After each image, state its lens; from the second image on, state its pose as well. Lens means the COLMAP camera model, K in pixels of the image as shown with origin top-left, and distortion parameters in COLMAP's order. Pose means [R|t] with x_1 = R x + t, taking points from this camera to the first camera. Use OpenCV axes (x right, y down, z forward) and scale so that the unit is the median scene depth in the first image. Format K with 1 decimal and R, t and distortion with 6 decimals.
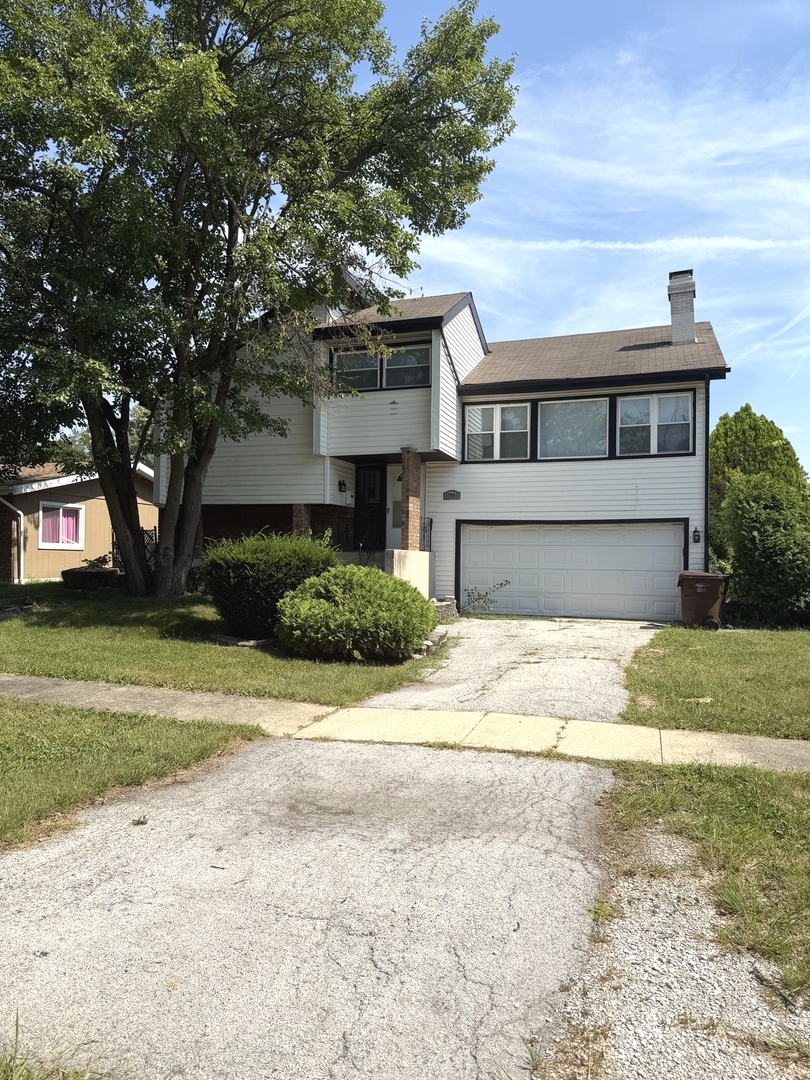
lens RADIAL K [[751.9, 0, 405.0], [0, 751.9, 540.0], [0, 0, 1]] dist [0.080825, -0.120571]
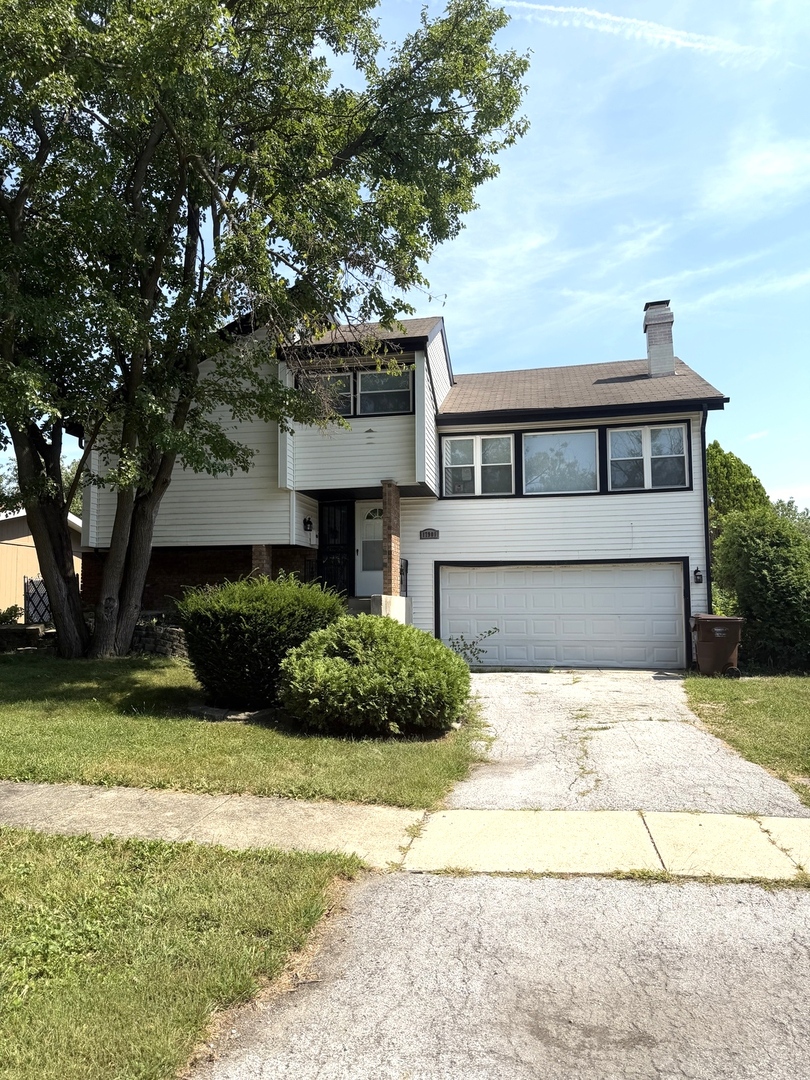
lens RADIAL K [[756.8, 0, 405.0], [0, 756.8, 533.9], [0, 0, 1]] dist [0.079517, -0.115530]
pose [[0.991725, -0.005750, 0.128251, -0.096850], [0.014648, 0.997541, -0.068540, 0.002297], [-0.127541, 0.069851, 0.989371, 0.120292]]
